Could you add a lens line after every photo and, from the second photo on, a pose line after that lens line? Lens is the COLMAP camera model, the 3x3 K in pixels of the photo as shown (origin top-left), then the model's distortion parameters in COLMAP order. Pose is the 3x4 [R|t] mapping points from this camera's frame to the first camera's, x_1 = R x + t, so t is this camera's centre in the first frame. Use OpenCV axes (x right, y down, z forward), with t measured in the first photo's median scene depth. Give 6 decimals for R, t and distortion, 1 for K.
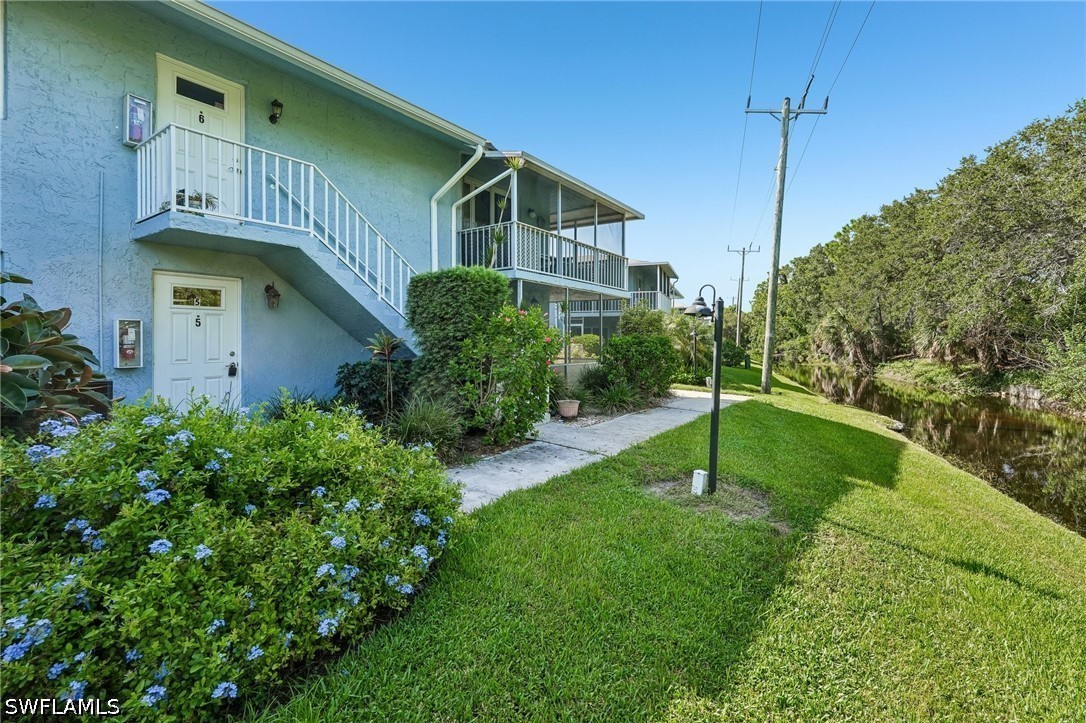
lens RADIAL K [[487.8, 0, 542.5], [0, 487.8, 354.9], [0, 0, 1]] dist [-0.016570, 0.008385]
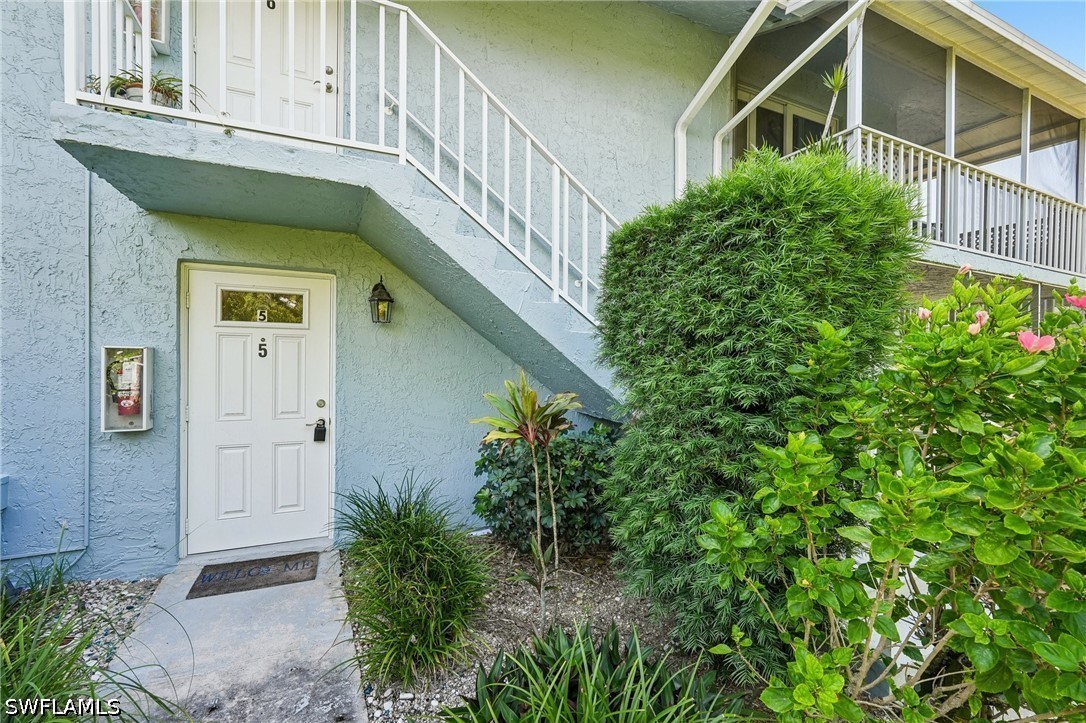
lens RADIAL K [[487.8, 0, 542.5], [0, 487.8, 354.9], [0, 0, 1]] dist [-0.016570, 0.008385]
pose [[0.873266, 0.003988, -0.487228, -0.082696], [-0.024734, 0.999040, -0.036154, -0.030898], [0.486616, 0.043623, 0.872526, 0.415923]]
